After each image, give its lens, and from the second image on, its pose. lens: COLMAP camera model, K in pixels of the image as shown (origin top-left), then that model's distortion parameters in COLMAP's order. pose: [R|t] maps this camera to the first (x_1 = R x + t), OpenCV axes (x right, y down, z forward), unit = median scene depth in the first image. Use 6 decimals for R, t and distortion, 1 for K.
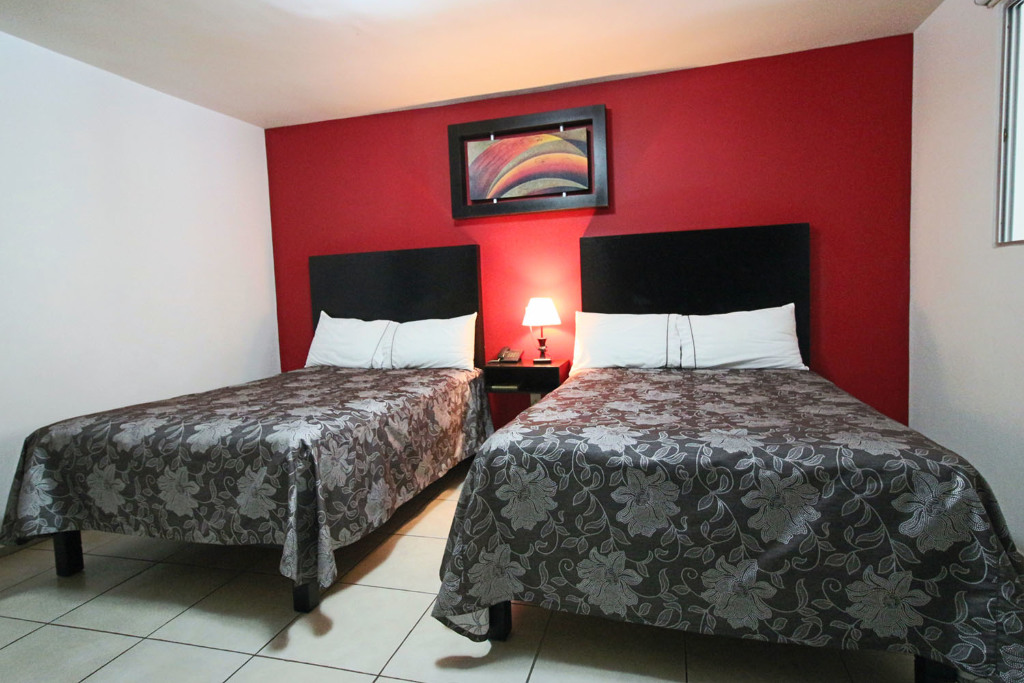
lens RADIAL K [[542.8, 0, 512.0], [0, 542.8, 341.5], [0, 0, 1]] dist [0.013851, 0.000314]
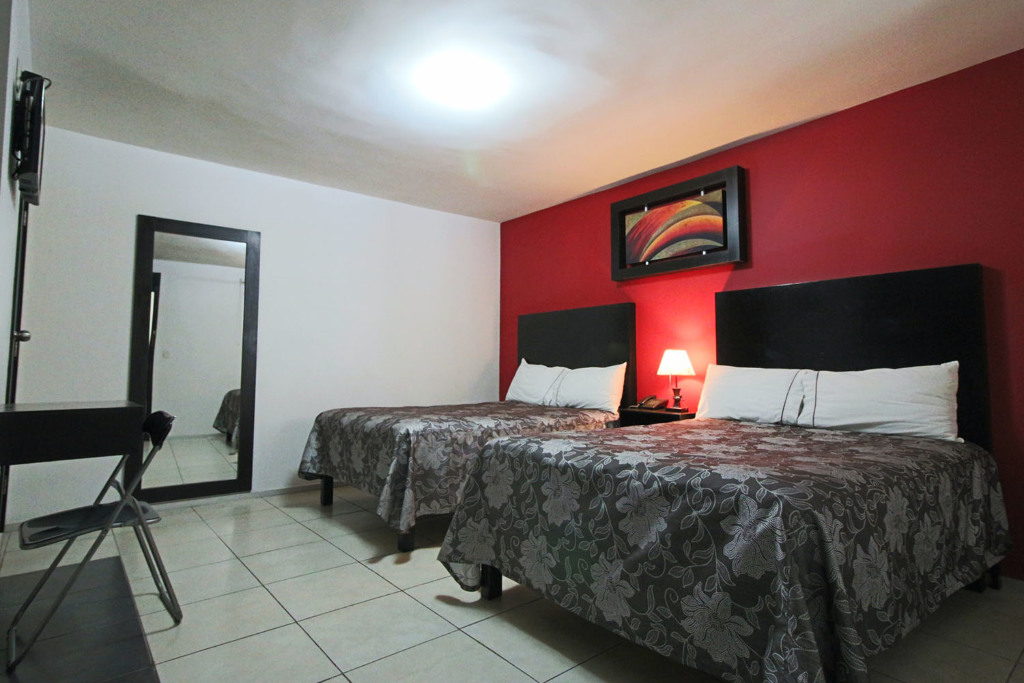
lens RADIAL K [[542.8, 0, 512.0], [0, 542.8, 341.5], [0, 0, 1]] dist [0.013851, 0.000314]
pose [[0.818446, 0.014568, -0.574399, 0.451082], [-0.087708, 0.991131, -0.099836, 0.042745], [0.567850, 0.132090, 0.812465, -0.051183]]
